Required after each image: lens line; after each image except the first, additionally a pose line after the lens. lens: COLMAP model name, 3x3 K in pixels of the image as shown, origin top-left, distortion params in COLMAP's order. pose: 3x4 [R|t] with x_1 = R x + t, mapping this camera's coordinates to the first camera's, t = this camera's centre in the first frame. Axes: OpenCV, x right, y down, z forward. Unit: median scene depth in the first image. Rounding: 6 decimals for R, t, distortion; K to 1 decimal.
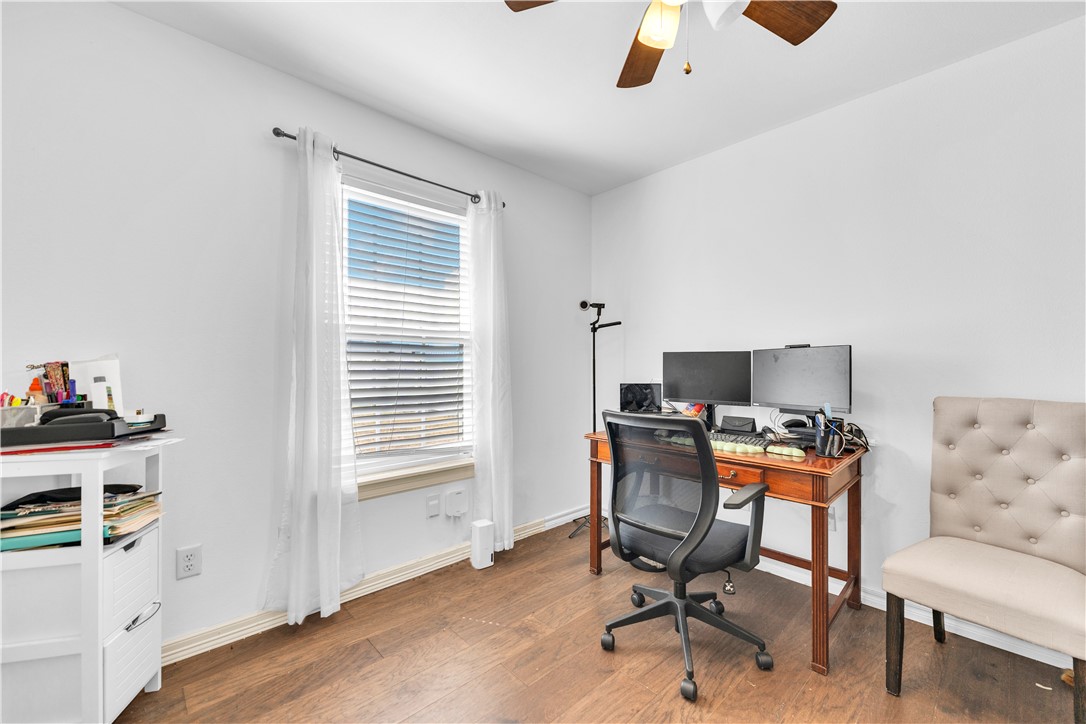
lens RADIAL K [[437.5, 0, 547.5], [0, 437.5, 365.0], [0, 0, 1]] dist [0.002785, -0.000409]
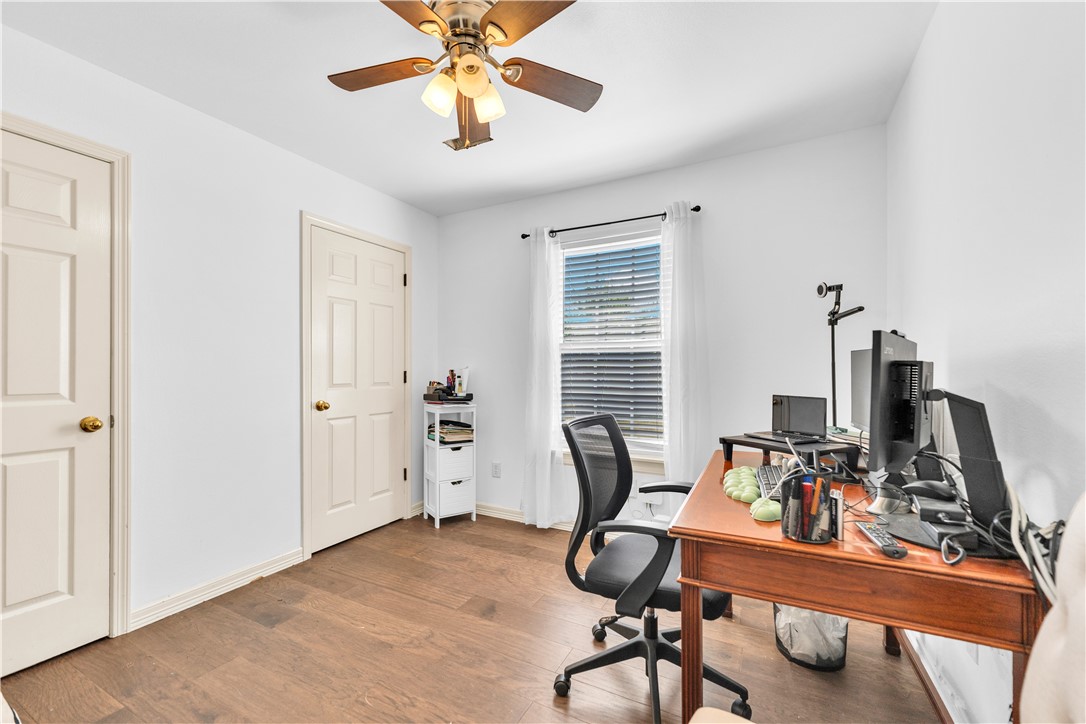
lens RADIAL K [[437.5, 0, 544.6], [0, 437.5, 366.9], [0, 0, 1]] dist [0.002785, -0.000409]
pose [[0.337714, -0.006370, -0.941227, 1.014114], [0.002853, 0.999979, -0.005744, -0.003427], [0.941245, -0.000746, 0.337725, 0.482612]]
